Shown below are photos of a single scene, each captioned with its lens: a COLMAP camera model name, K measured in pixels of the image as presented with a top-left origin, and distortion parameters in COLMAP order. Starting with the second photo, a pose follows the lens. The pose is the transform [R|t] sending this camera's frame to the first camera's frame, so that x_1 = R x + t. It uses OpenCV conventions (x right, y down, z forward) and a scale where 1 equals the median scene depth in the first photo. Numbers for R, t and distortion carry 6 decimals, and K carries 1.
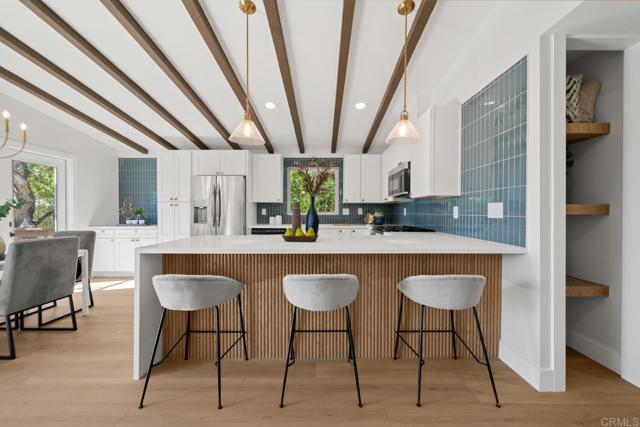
lens RADIAL K [[242.6, 0, 322.9], [0, 242.6, 212.7], [0, 0, 1]] dist [-0.000611, -0.000070]
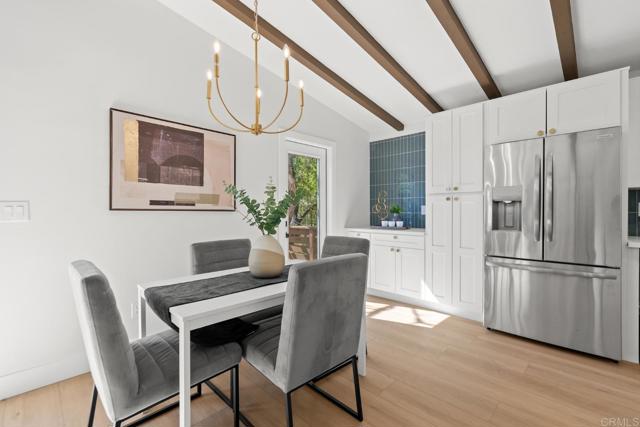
lens RADIAL K [[280.1, 0, 322.9], [0, 280.1, 212.8], [0, 0, 1]] dist [0.000391, 0.000696]
pose [[0.715891, 0.005408, -0.698191, -0.353689], [-0.001426, 0.999979, 0.006284, -0.000167], [0.698211, -0.003504, 0.715883, 0.264889]]
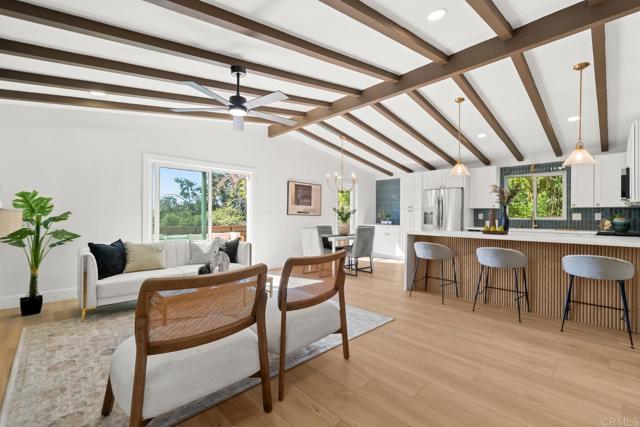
lens RADIAL K [[280.1, 0, 322.9], [0, 280.1, 212.8], [0, 0, 1]] dist [0.000391, 0.000696]
pose [[0.696461, -0.002021, -0.717592, 0.219661], [-0.010961, 0.999849, -0.013454, 0.006210], [0.717511, 0.017236, 0.696334, -0.535841]]
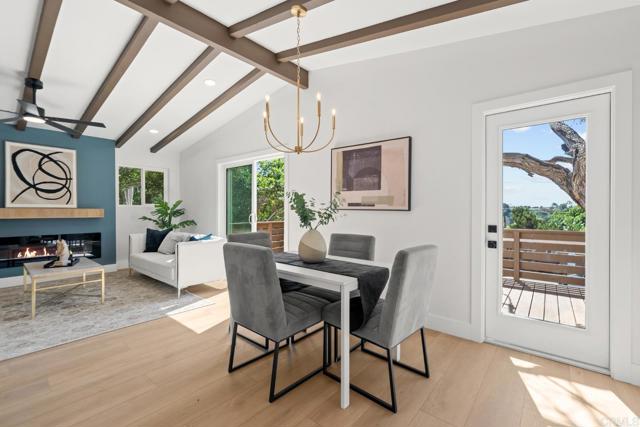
lens RADIAL K [[280.1, 0, 322.9], [0, 280.1, 212.8], [0, 0, 1]] dist [0.000391, 0.000696]
pose [[-0.642405, 0.004916, -0.766349, -0.316496], [-0.006026, 0.999916, 0.011466, -0.001754], [0.766341, 0.011984, -0.642322, 0.868263]]
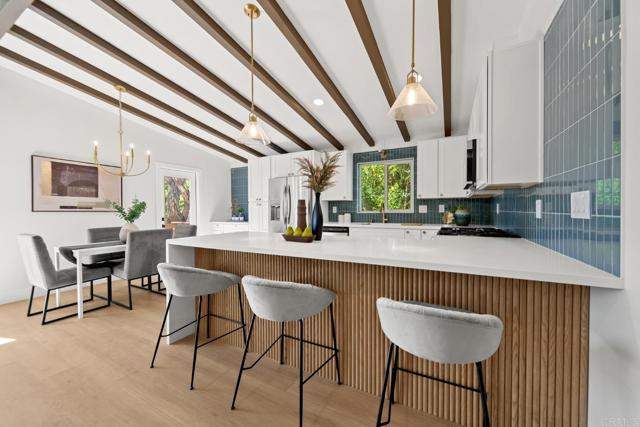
lens RADIAL K [[242.6, 0, 322.9], [0, 242.6, 212.7], [0, 0, 1]] dist [-0.000611, -0.000070]
pose [[0.884835, -0.000161, -0.465905, 0.208645], [0.004243, 0.999961, 0.007713, 0.000190], [0.465886, -0.008801, 0.884801, 0.105482]]
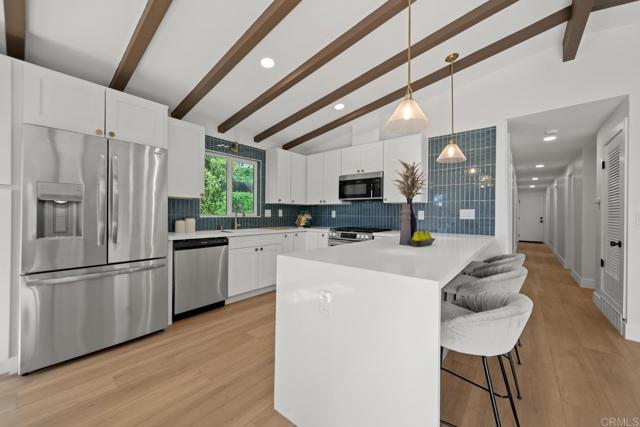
lens RADIAL K [[247.1, 0, 320.0], [0, 247.1, 213.5], [0, 0, 1]] dist [0.008465, -0.000120]
pose [[0.637132, 0.007693, 0.770716, -0.539771], [-0.005914, 0.999970, -0.005092, -0.000396], [-0.770732, -0.001314, 0.637159, 0.342230]]
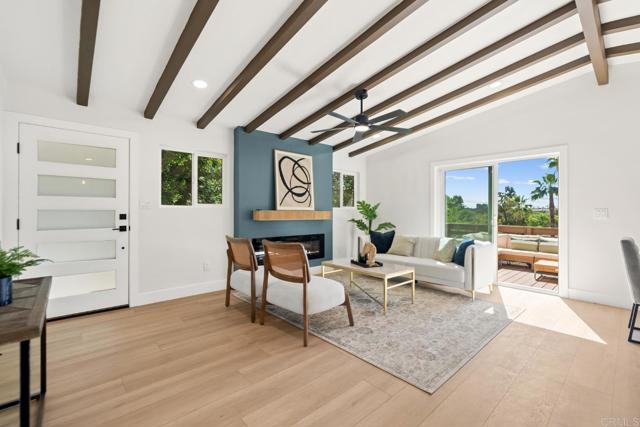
lens RADIAL K [[280.1, 0, 322.9], [0, 280.1, 212.8], [0, 0, 1]] dist [0.000391, 0.000696]
pose [[-0.741856, -0.002625, -0.670554, 0.225124], [-0.008501, 0.999949, 0.005490, 0.000789], [0.670505, 0.009773, -0.741841, 0.309580]]
